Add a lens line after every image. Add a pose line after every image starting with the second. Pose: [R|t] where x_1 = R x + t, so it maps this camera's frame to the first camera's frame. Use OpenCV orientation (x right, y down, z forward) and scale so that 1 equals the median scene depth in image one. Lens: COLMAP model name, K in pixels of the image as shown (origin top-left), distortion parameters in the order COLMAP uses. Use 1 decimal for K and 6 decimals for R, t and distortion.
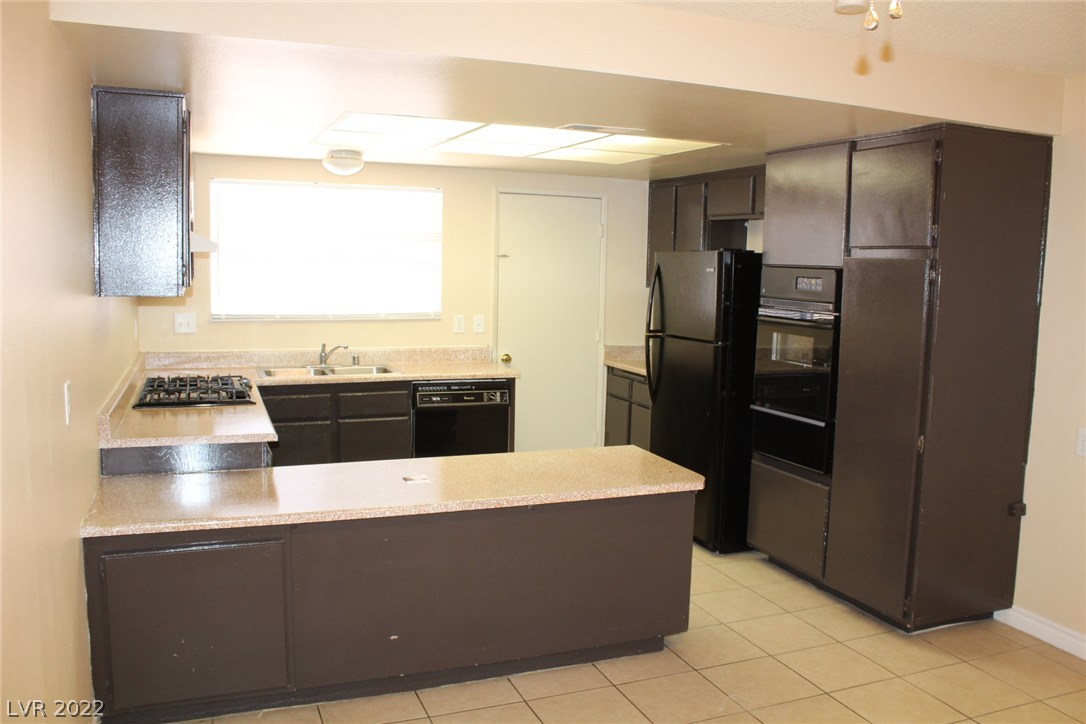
lens RADIAL K [[911.8, 0, 543.1], [0, 911.8, 365.8], [0, 0, 1]] dist [-0.094214, -0.001652]
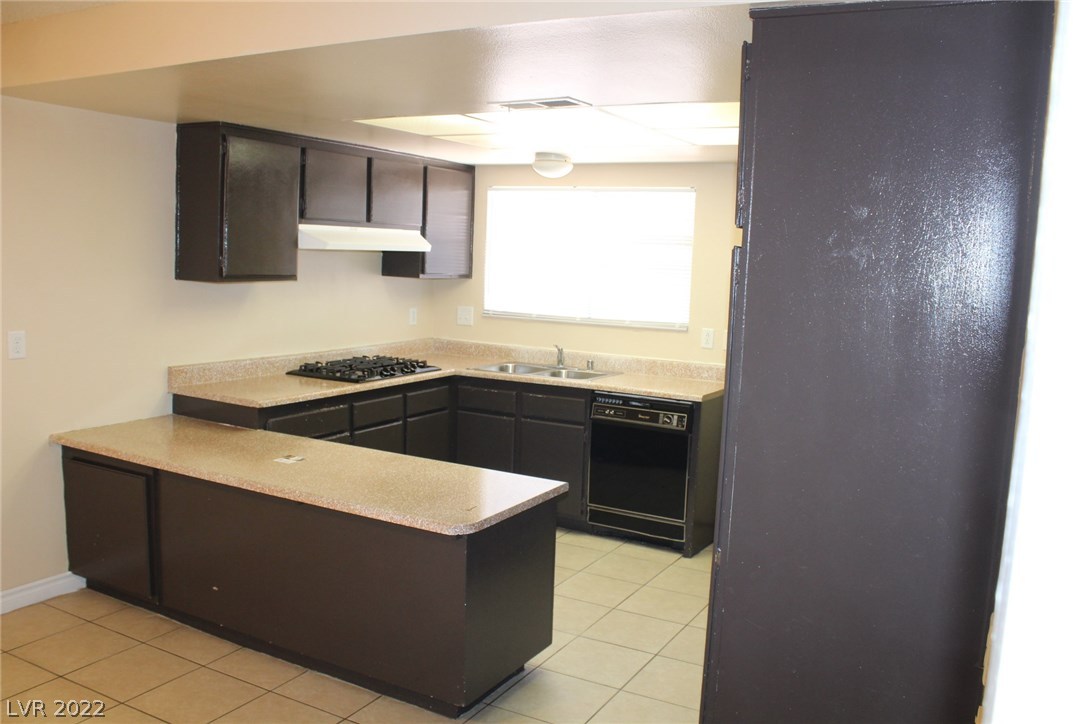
lens RADIAL K [[911.8, 0, 543.6], [0, 911.8, 357.1], [0, 0, 1]] dist [-0.094214, -0.001652]
pose [[0.639916, 0.087825, -0.763409, 0.537466], [-0.111874, 0.993511, 0.020520, -0.030740], [0.760258, 0.072275, 0.645589, 0.335751]]
